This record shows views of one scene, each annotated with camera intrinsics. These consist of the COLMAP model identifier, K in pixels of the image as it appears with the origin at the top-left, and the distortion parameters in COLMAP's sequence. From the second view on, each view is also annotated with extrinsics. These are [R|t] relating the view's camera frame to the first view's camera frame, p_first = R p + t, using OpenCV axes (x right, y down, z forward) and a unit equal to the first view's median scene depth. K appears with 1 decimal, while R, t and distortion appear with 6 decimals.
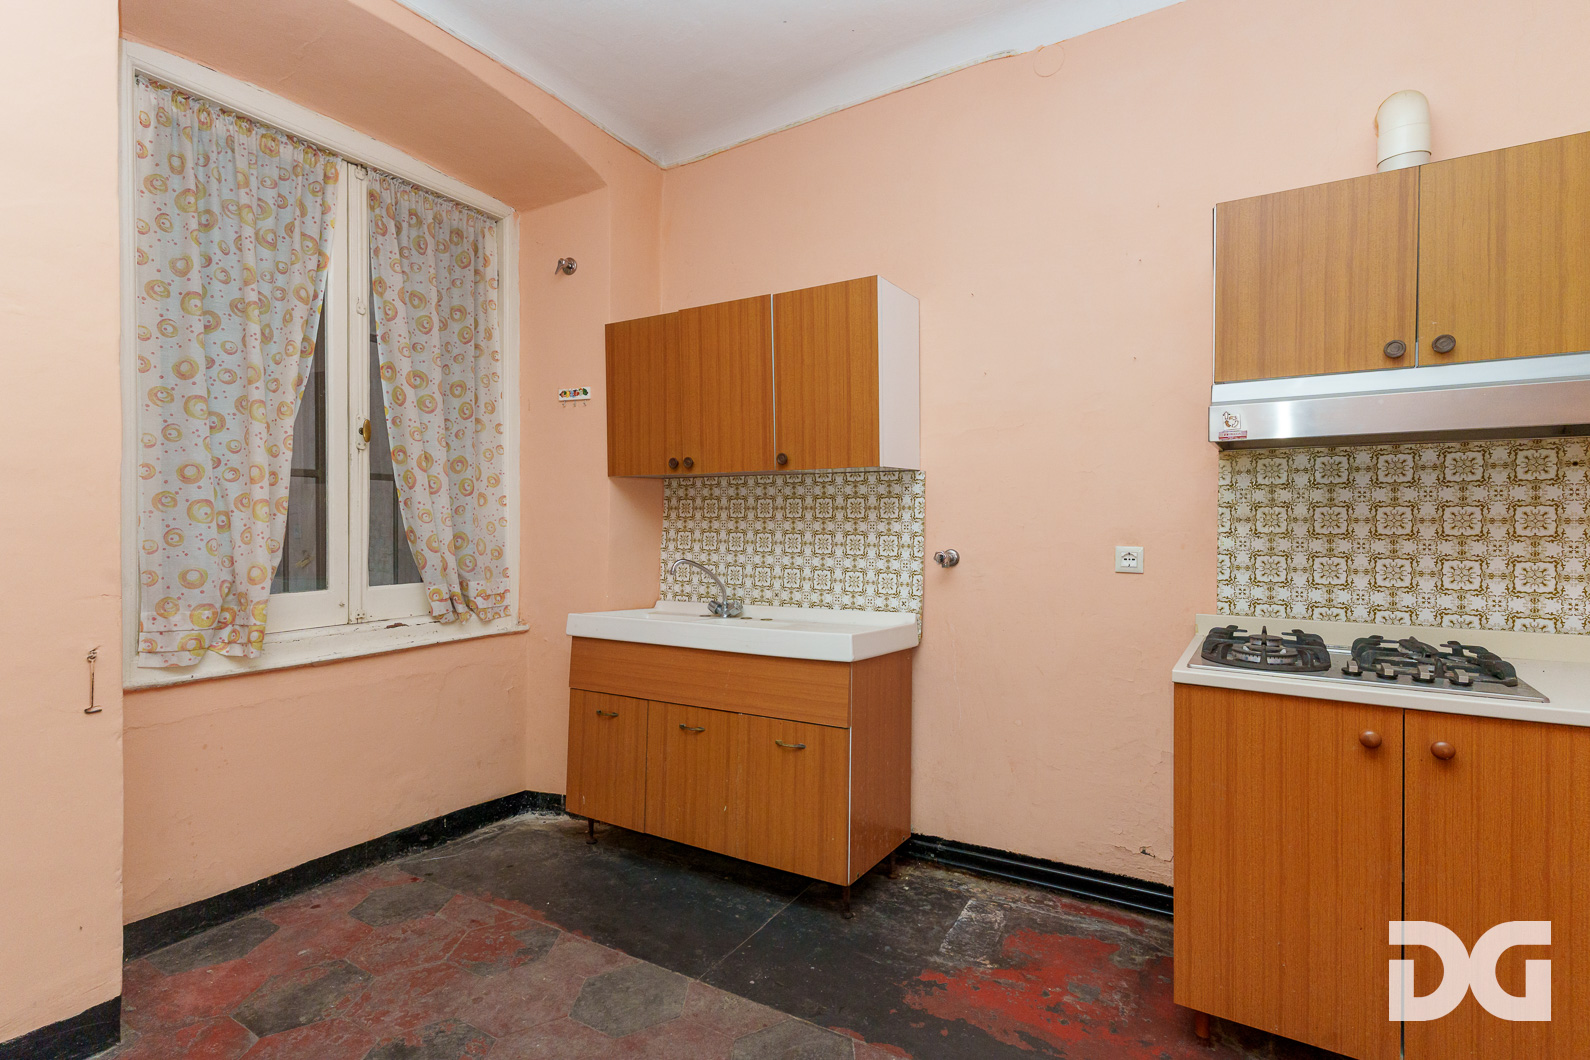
lens RADIAL K [[753.1, 0, 805.6], [0, 753.1, 531.0], [0, 0, 1]] dist [-0.000206, 0.000440]
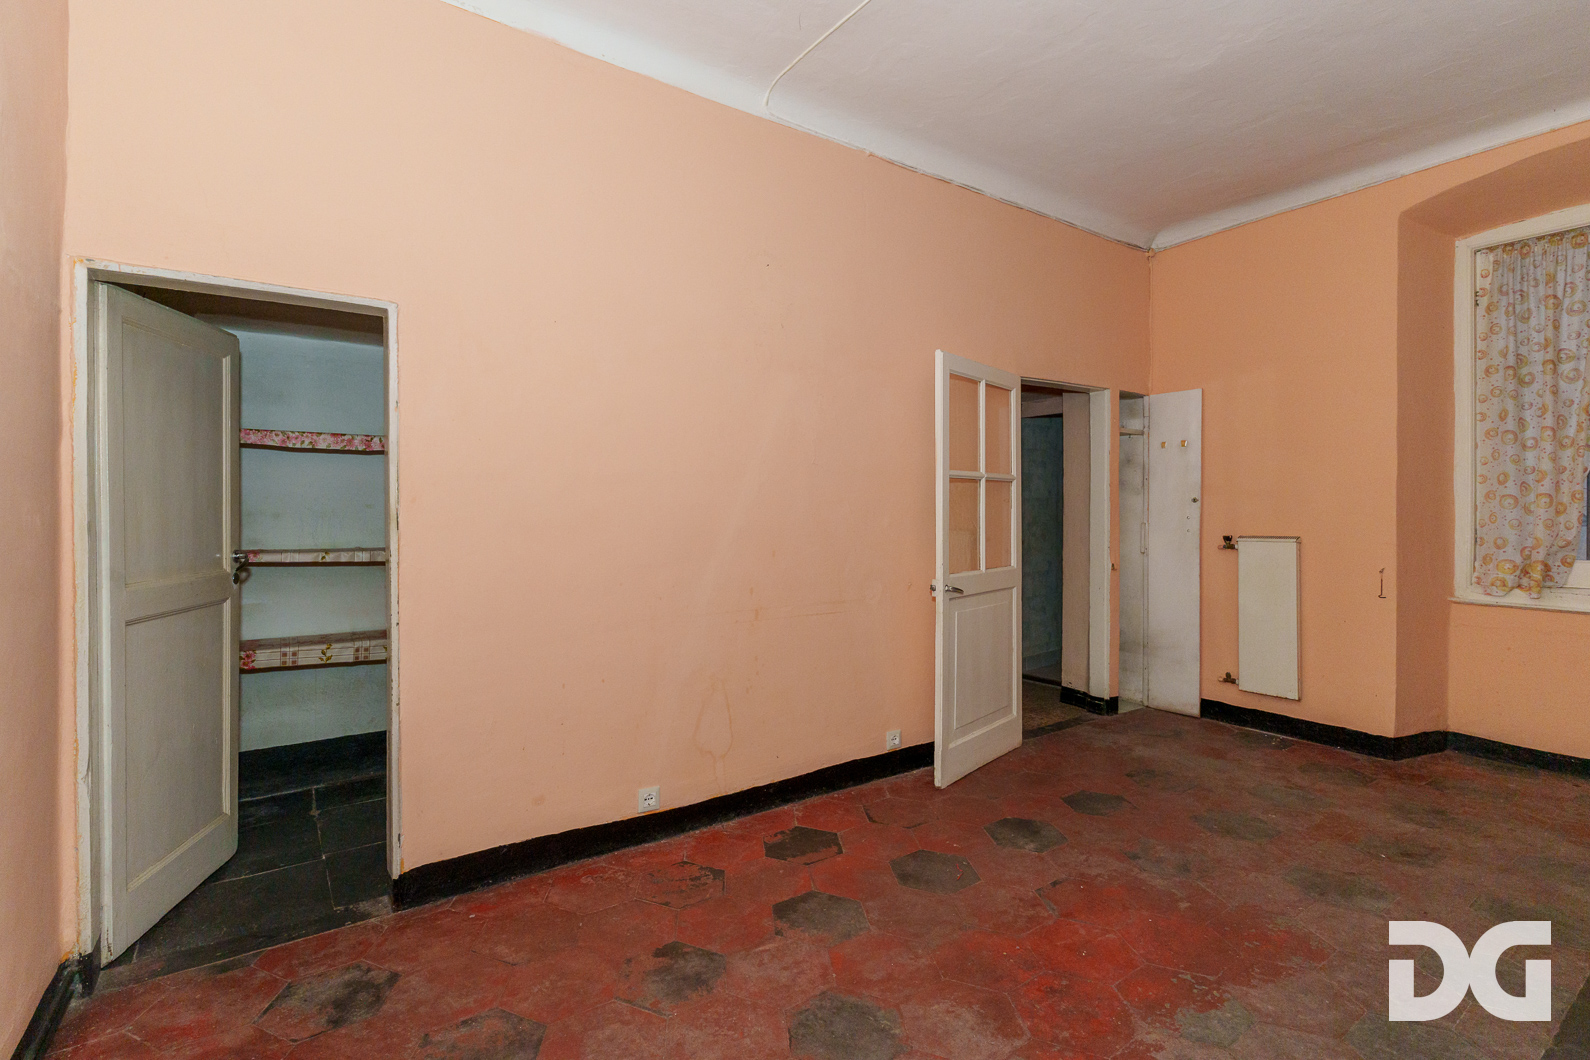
lens RADIAL K [[747.6, 0, 793.4], [0, 747.6, 513.0], [0, 0, 1]] dist [-0.000341, -0.000196]
pose [[-0.410310, 0.003720, -0.911938, 1.143673], [-0.008661, 0.999931, 0.007976, -0.001846], [0.911905, 0.011171, -0.410250, 0.233517]]
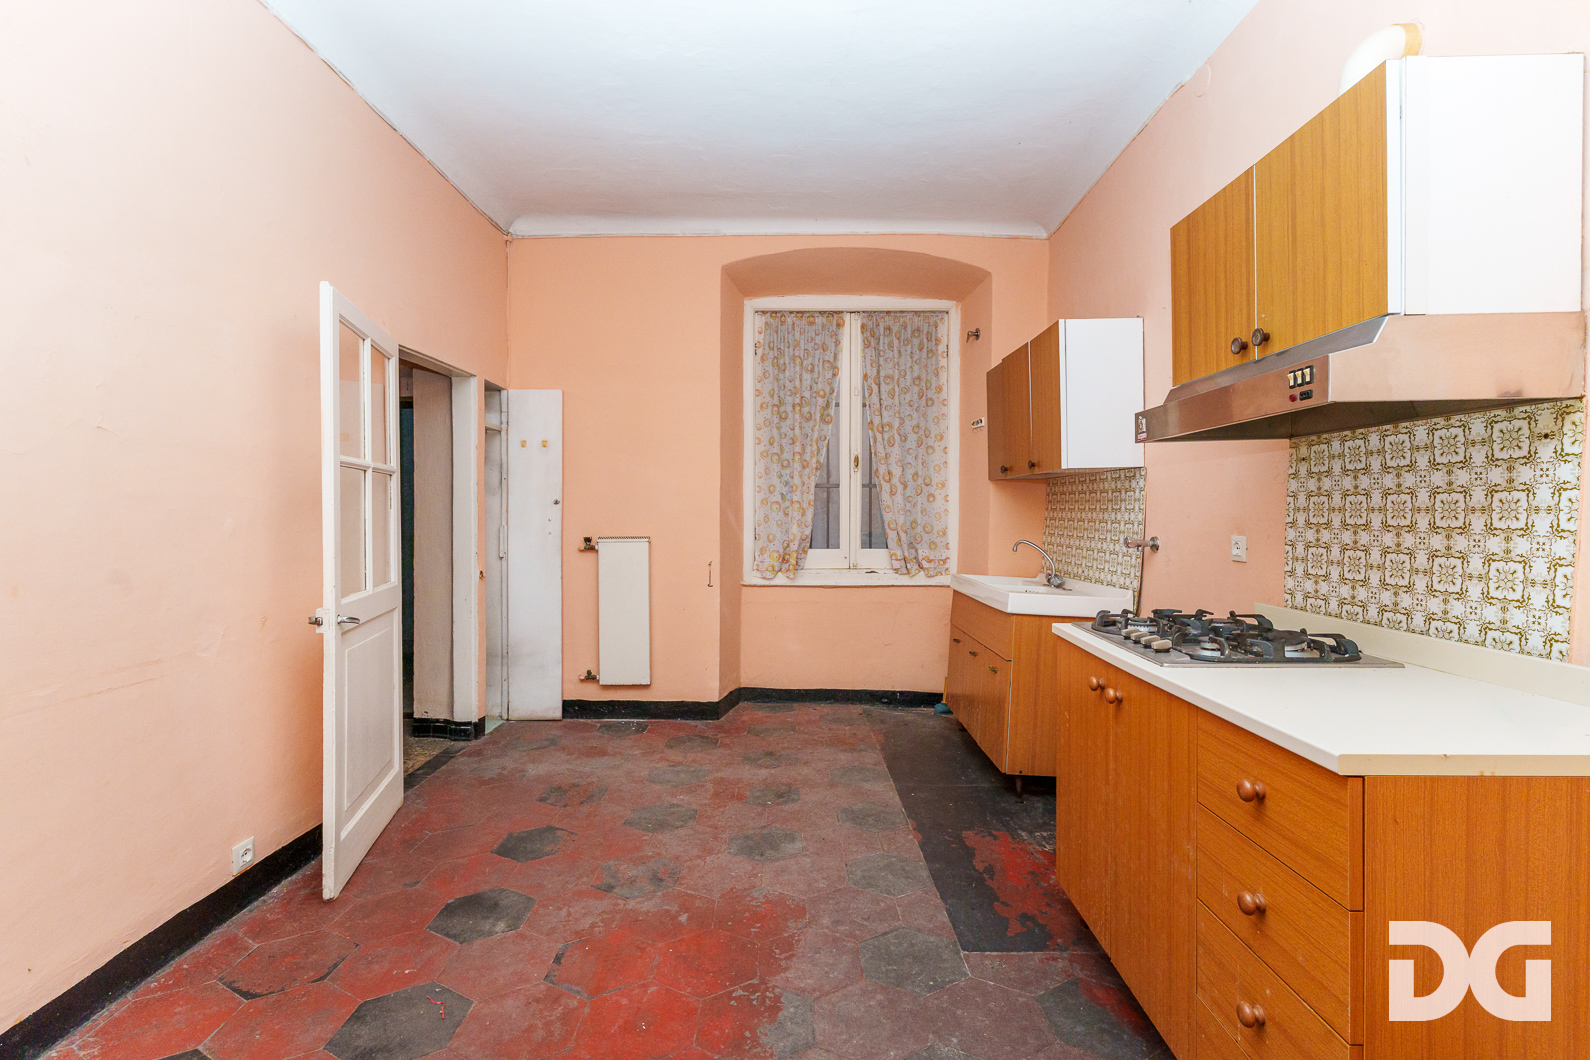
lens RADIAL K [[752.9, 0, 788.2], [0, 752.9, 529.9], [0, 0, 1]] dist [0.000884, 0.000279]
pose [[0.508254, 0.020566, -0.860962, 0.941928], [-0.012142, 0.999787, 0.016714, 0.002655], [0.861122, 0.001958, 0.508395, -0.048302]]
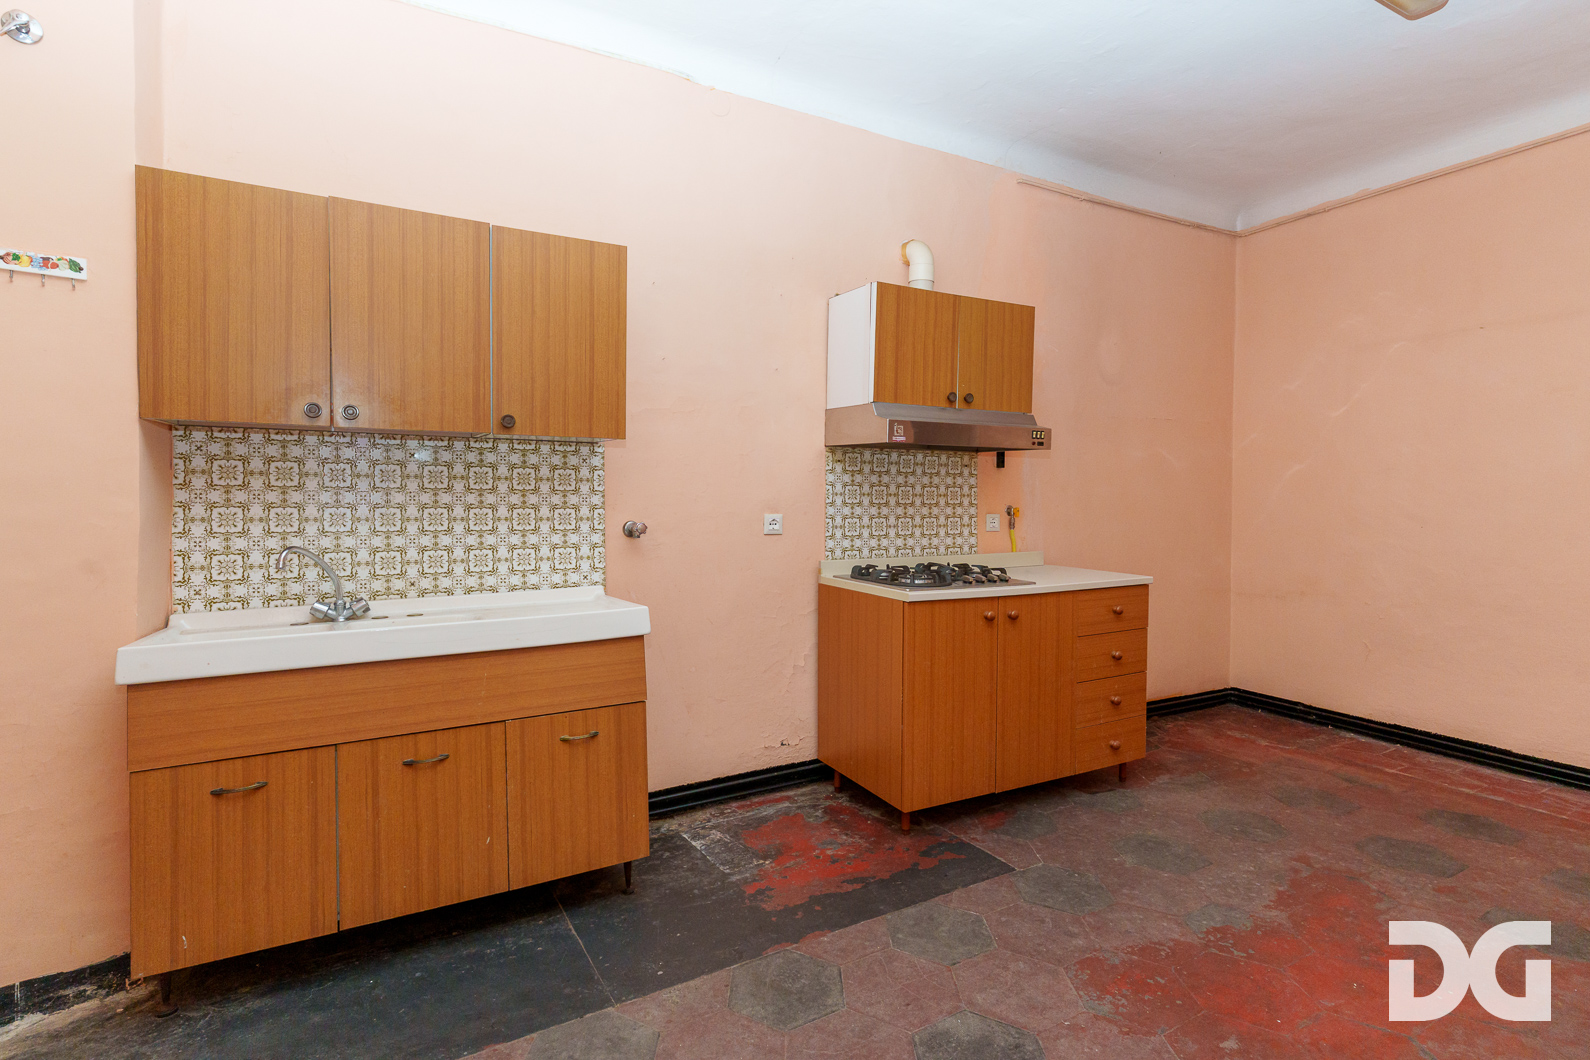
lens RADIAL K [[761.9, 0, 777.4], [0, 761.9, 517.1], [0, 0, 1]] dist [0.001557, 0.000449]
pose [[0.515574, -0.023218, 0.856530, -0.651421], [0.004806, 0.999695, 0.024206, -0.005757], [-0.856832, -0.008363, 0.515529, 0.297668]]
